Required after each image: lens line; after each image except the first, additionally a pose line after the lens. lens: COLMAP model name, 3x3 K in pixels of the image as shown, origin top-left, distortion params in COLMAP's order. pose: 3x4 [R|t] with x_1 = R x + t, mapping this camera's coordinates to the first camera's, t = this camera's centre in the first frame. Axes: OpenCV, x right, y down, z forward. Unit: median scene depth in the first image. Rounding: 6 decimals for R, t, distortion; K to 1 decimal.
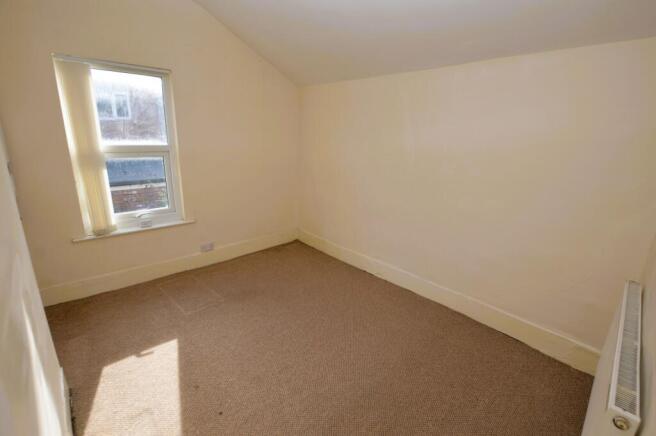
lens RADIAL K [[294.7, 0, 329.5], [0, 294.7, 216.7], [0, 0, 1]] dist [-0.029704, 0.000346]
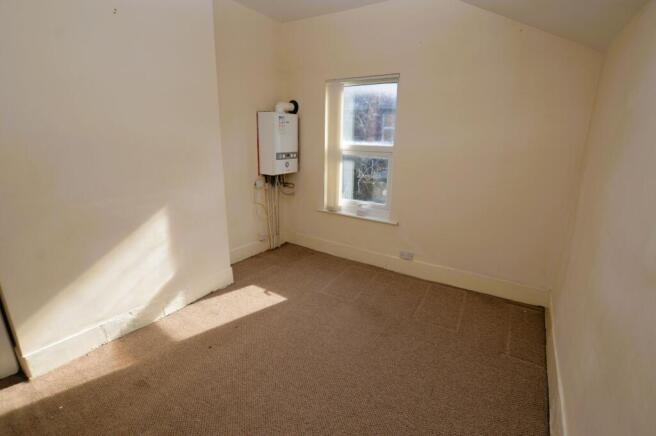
lens RADIAL K [[294.7, 0, 329.5], [0, 294.7, 216.7], [0, 0, 1]] dist [-0.029704, 0.000346]
pose [[0.243531, 0.226822, -0.942997, 0.463506], [-0.267502, 0.950266, 0.159488, -0.118455], [0.932274, 0.213413, 0.292095, 0.554808]]
